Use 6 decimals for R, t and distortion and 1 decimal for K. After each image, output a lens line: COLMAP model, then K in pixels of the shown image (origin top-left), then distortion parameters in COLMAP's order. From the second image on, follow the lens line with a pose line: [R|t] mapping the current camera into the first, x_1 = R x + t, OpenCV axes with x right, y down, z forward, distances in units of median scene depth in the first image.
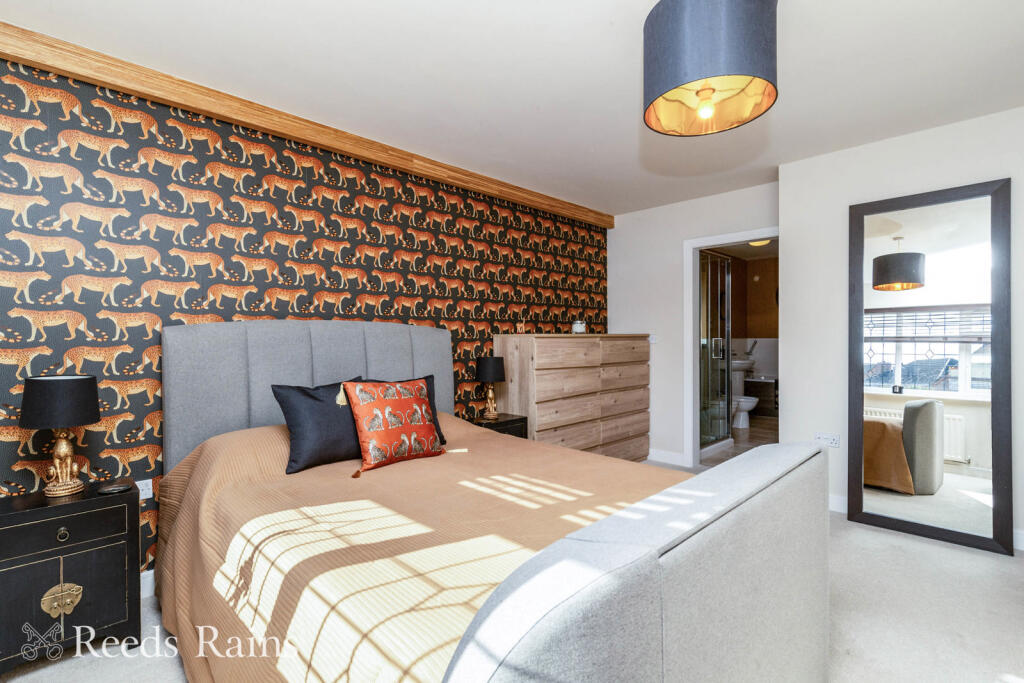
lens RADIAL K [[464.8, 0, 513.1], [0, 464.8, 345.8], [0, 0, 1]] dist [0.009423, -0.000242]
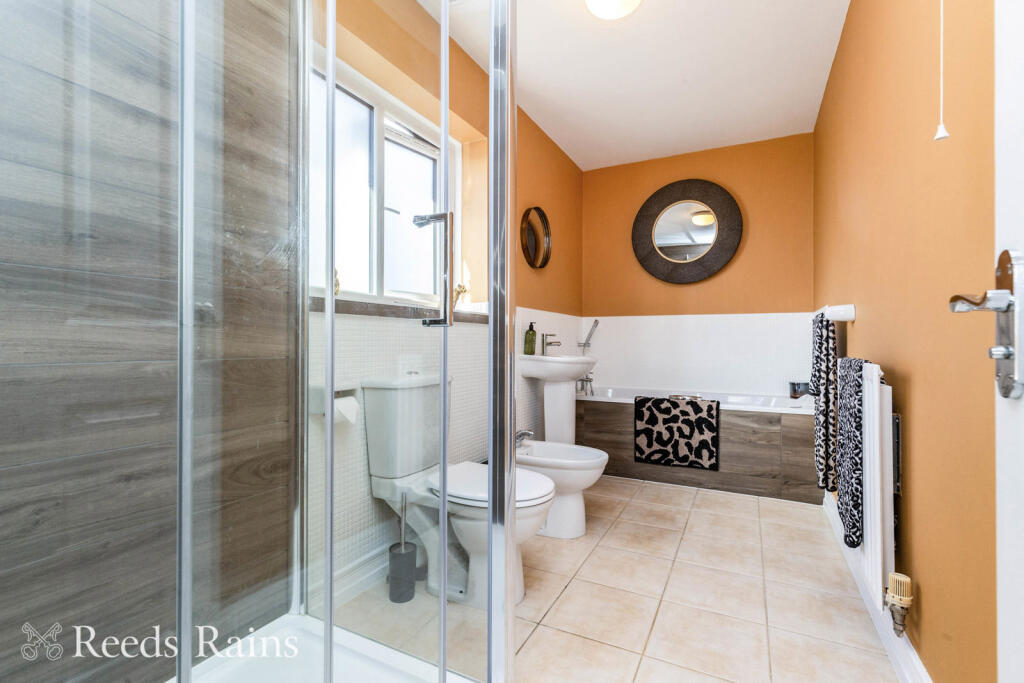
lens RADIAL K [[464.8, 0, 511.6], [0, 464.8, 342.4], [0, 0, 1]] dist [0.009423, -0.000242]
pose [[0.950938, 0.007182, 0.309298, 0.377723], [-0.002297, 0.999867, -0.016156, 0.031157], [-0.309373, 0.014653, 0.950828, 0.748973]]
